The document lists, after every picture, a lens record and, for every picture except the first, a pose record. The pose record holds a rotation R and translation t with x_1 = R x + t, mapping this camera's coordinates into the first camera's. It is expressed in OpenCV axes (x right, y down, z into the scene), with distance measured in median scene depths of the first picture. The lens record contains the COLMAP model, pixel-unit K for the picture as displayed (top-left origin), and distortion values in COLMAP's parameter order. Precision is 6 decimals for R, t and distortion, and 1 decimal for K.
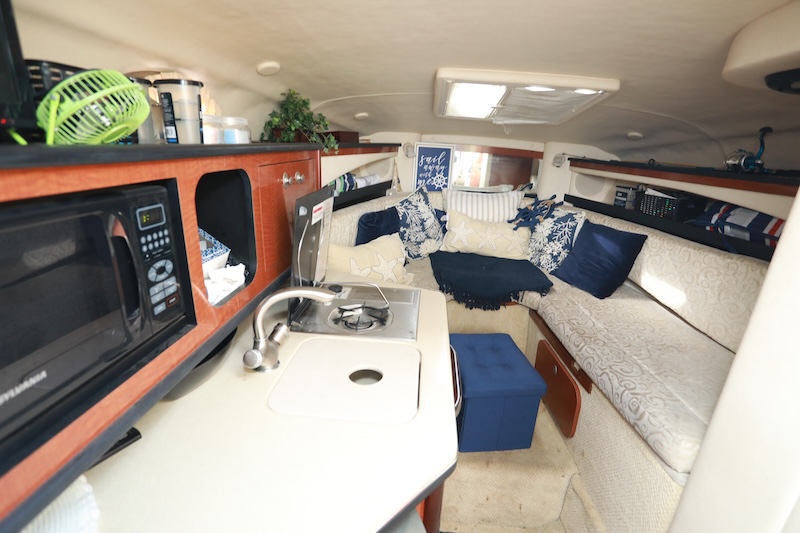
lens RADIAL K [[386.2, 0, 400.0], [0, 386.2, 266.5], [0, 0, 1]] dist [-0.075732, 0.032422]
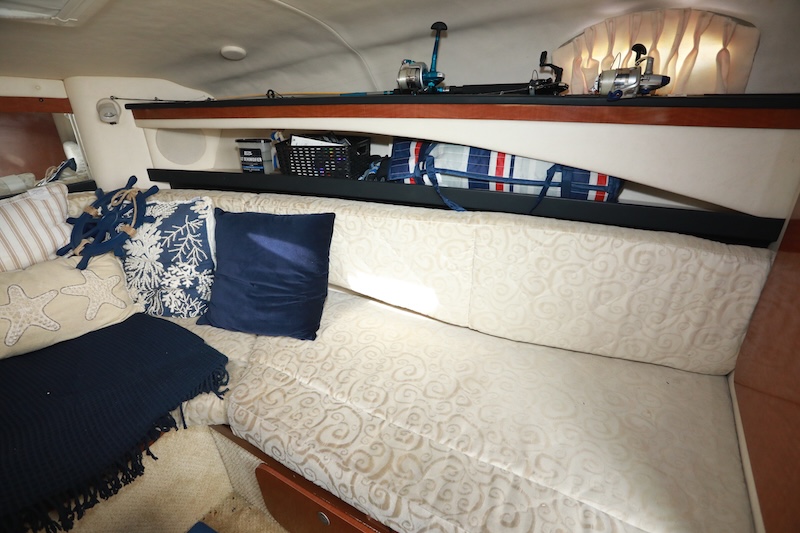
lens RADIAL K [[386.2, 0, 400.0], [0, 386.2, 266.5], [0, 0, 1]] dist [-0.075732, 0.032422]
pose [[0.502700, -0.402166, 0.765215, 0.149021], [0.304129, 0.910881, 0.278928, -0.110693], [-0.809196, 0.092507, 0.580211, 0.422461]]
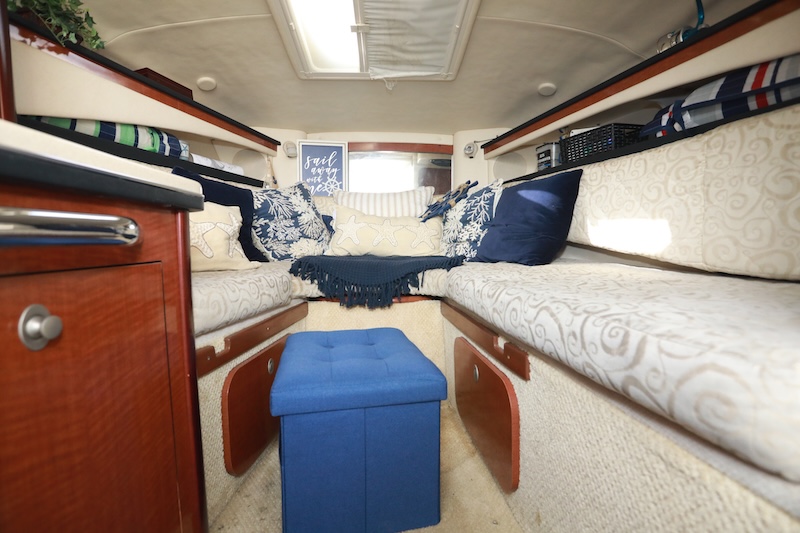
lens RADIAL K [[386.2, 0, 400.0], [0, 386.2, 266.5], [0, 0, 1]] dist [-0.075732, 0.032422]
pose [[0.991819, -0.064743, 0.110017, 0.173462], [0.089550, 0.967079, -0.238200, 0.176675], [-0.090974, 0.246104, 0.964965, 0.295668]]
